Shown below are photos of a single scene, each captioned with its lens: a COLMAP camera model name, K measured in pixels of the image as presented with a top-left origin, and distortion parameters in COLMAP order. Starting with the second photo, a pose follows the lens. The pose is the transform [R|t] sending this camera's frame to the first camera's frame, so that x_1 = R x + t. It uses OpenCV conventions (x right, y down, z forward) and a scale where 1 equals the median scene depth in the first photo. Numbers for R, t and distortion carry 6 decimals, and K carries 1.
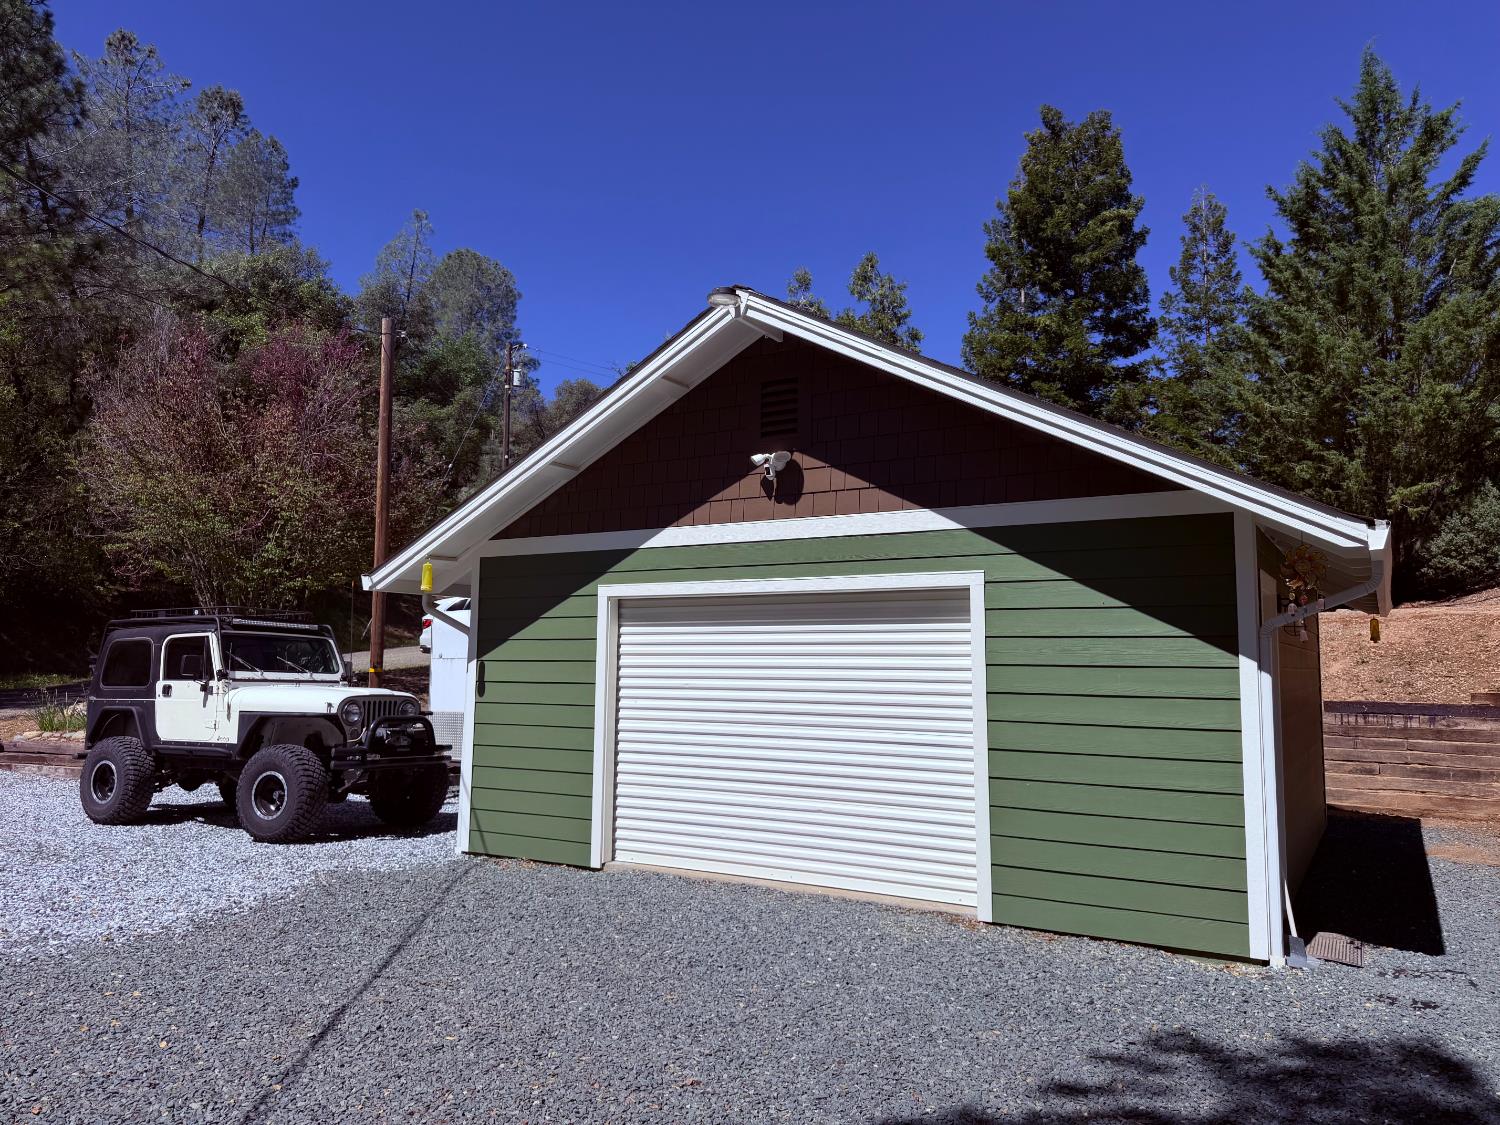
lens RADIAL K [[1044.1, 0, 748.7], [0, 1044.1, 561.7], [0, 0, 1]] dist [0.048927, -0.047121]
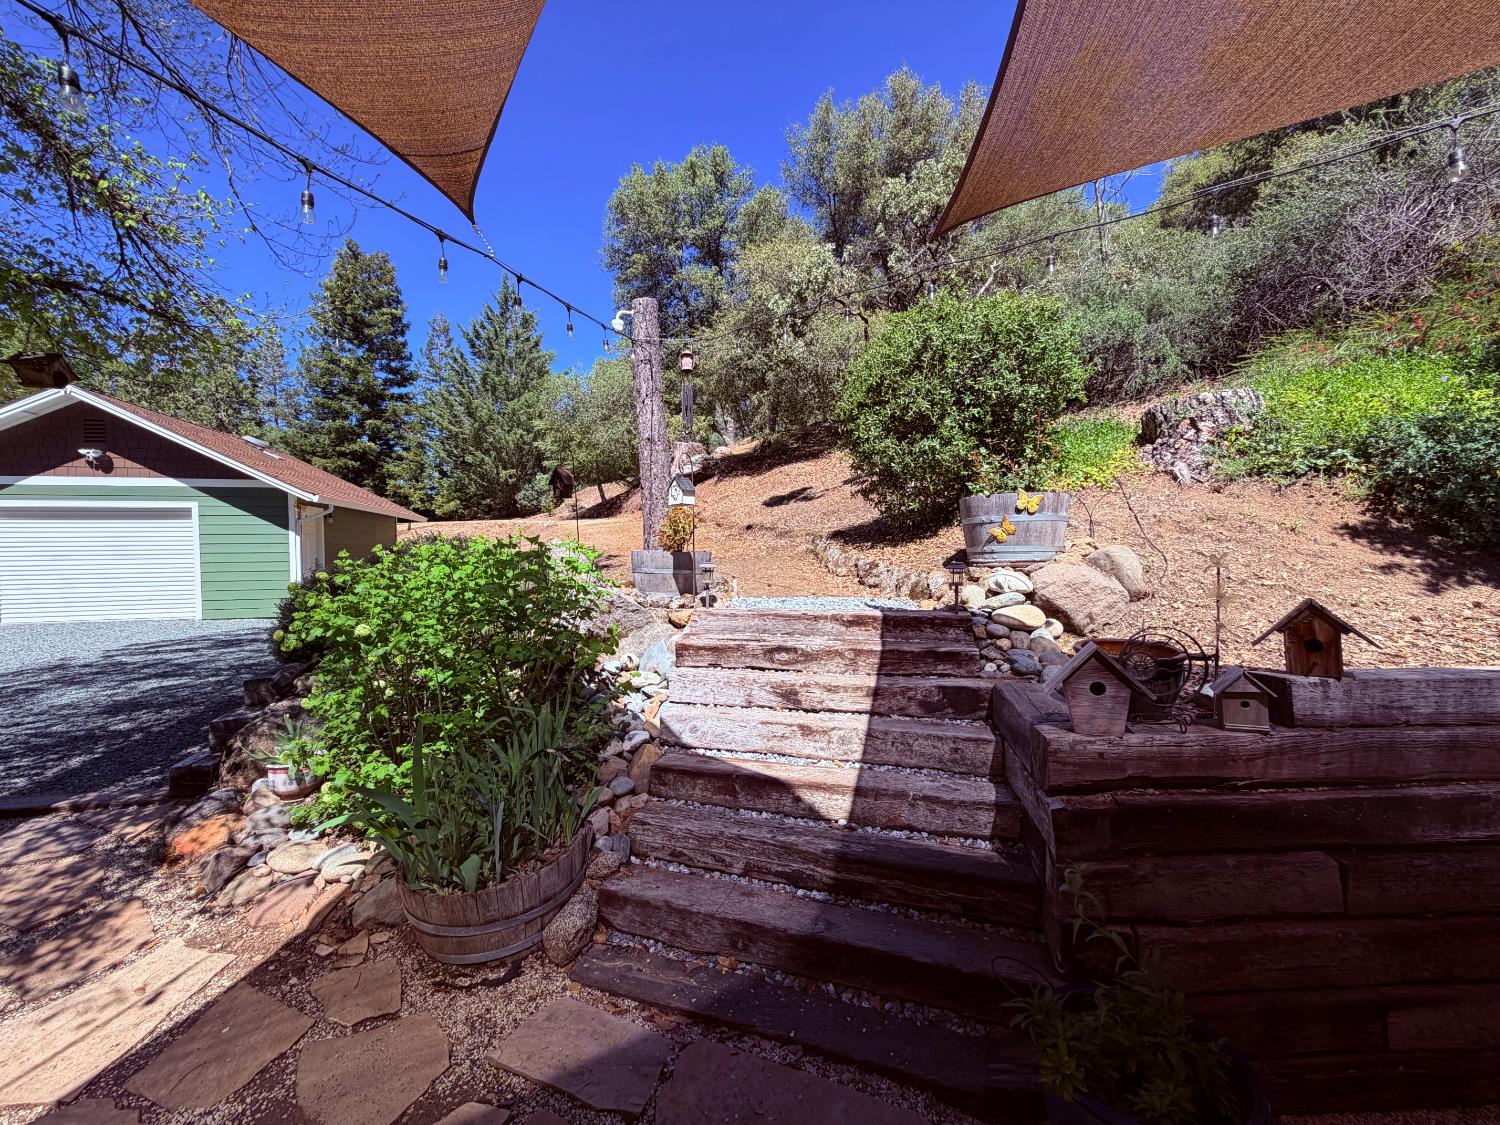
lens RADIAL K [[597.9, 0, 746.9], [0, 597.9, 559.7], [0, 0, 1]] dist [-0.000502, 0.000202]
pose [[0.704826, -0.027370, 0.708852, 0.053711], [-0.050021, 0.994850, 0.088151, -0.024877], [-0.707614, -0.097588, 0.699828, -0.561161]]
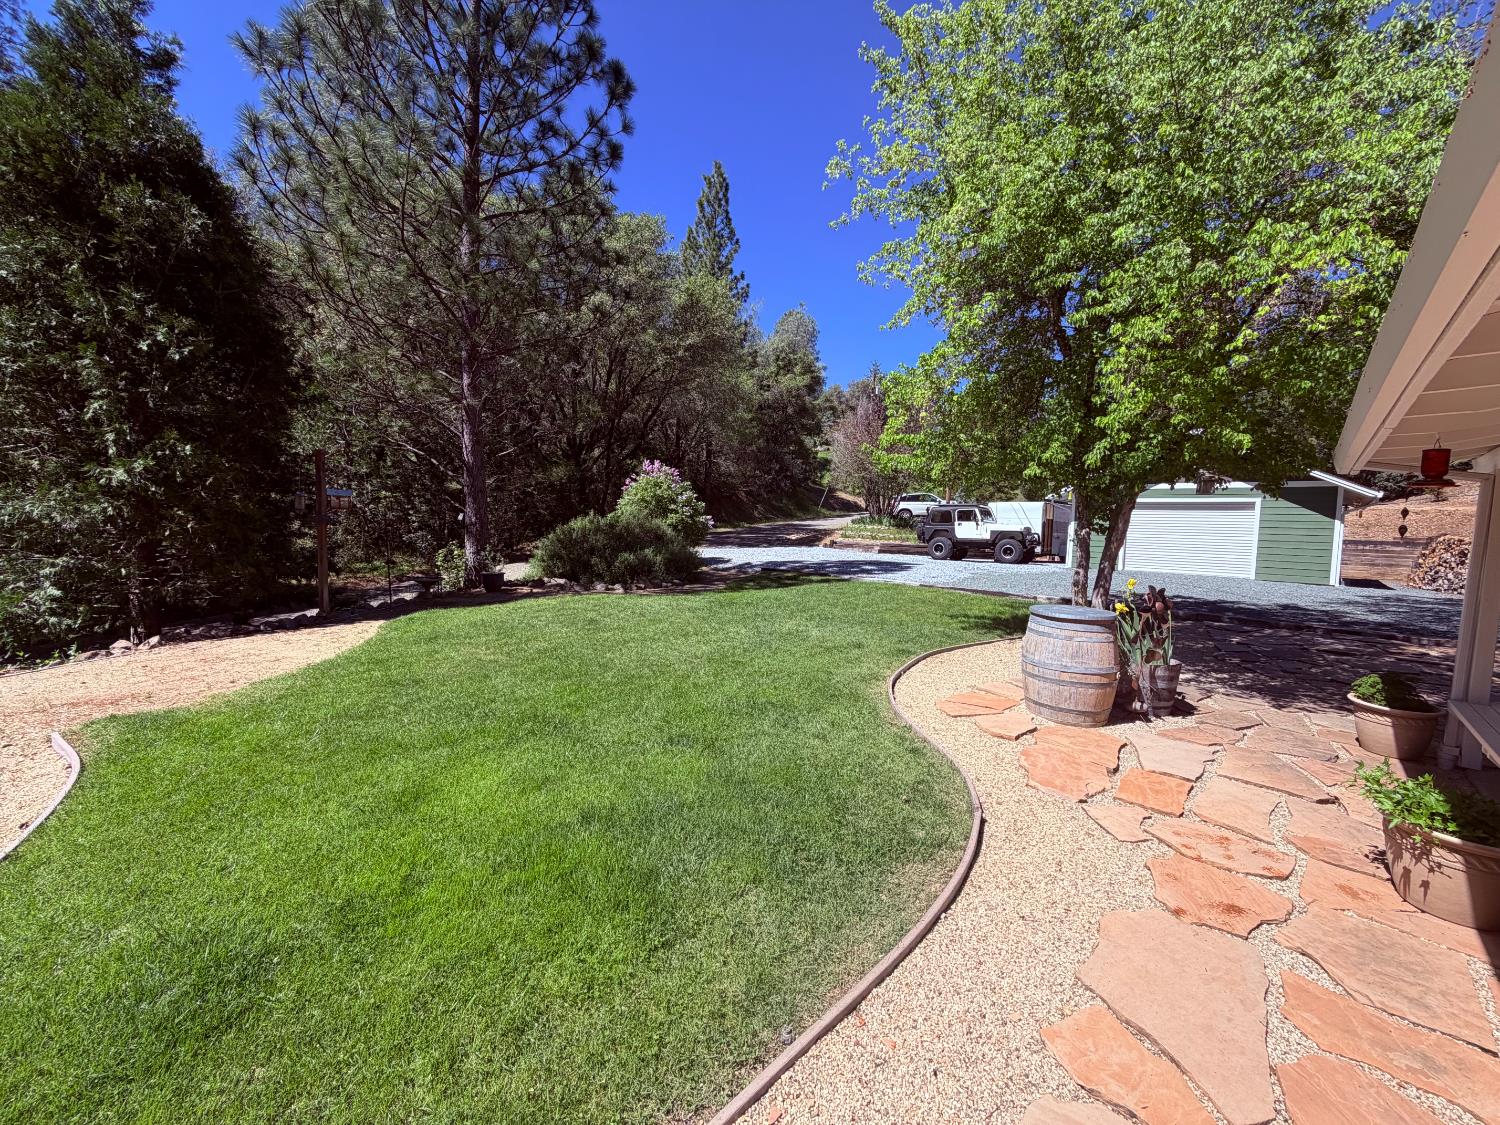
lens RADIAL K [[597.9, 0, 749.0], [0, 597.9, 559.8], [0, 0, 1]] dist [-0.000502, 0.000202]
pose [[0.975267, 0.035418, -0.218173, -0.548775], [-0.001012, 0.987783, 0.155833, -0.052274], [0.221027, -0.151758, 0.963388, -0.787611]]
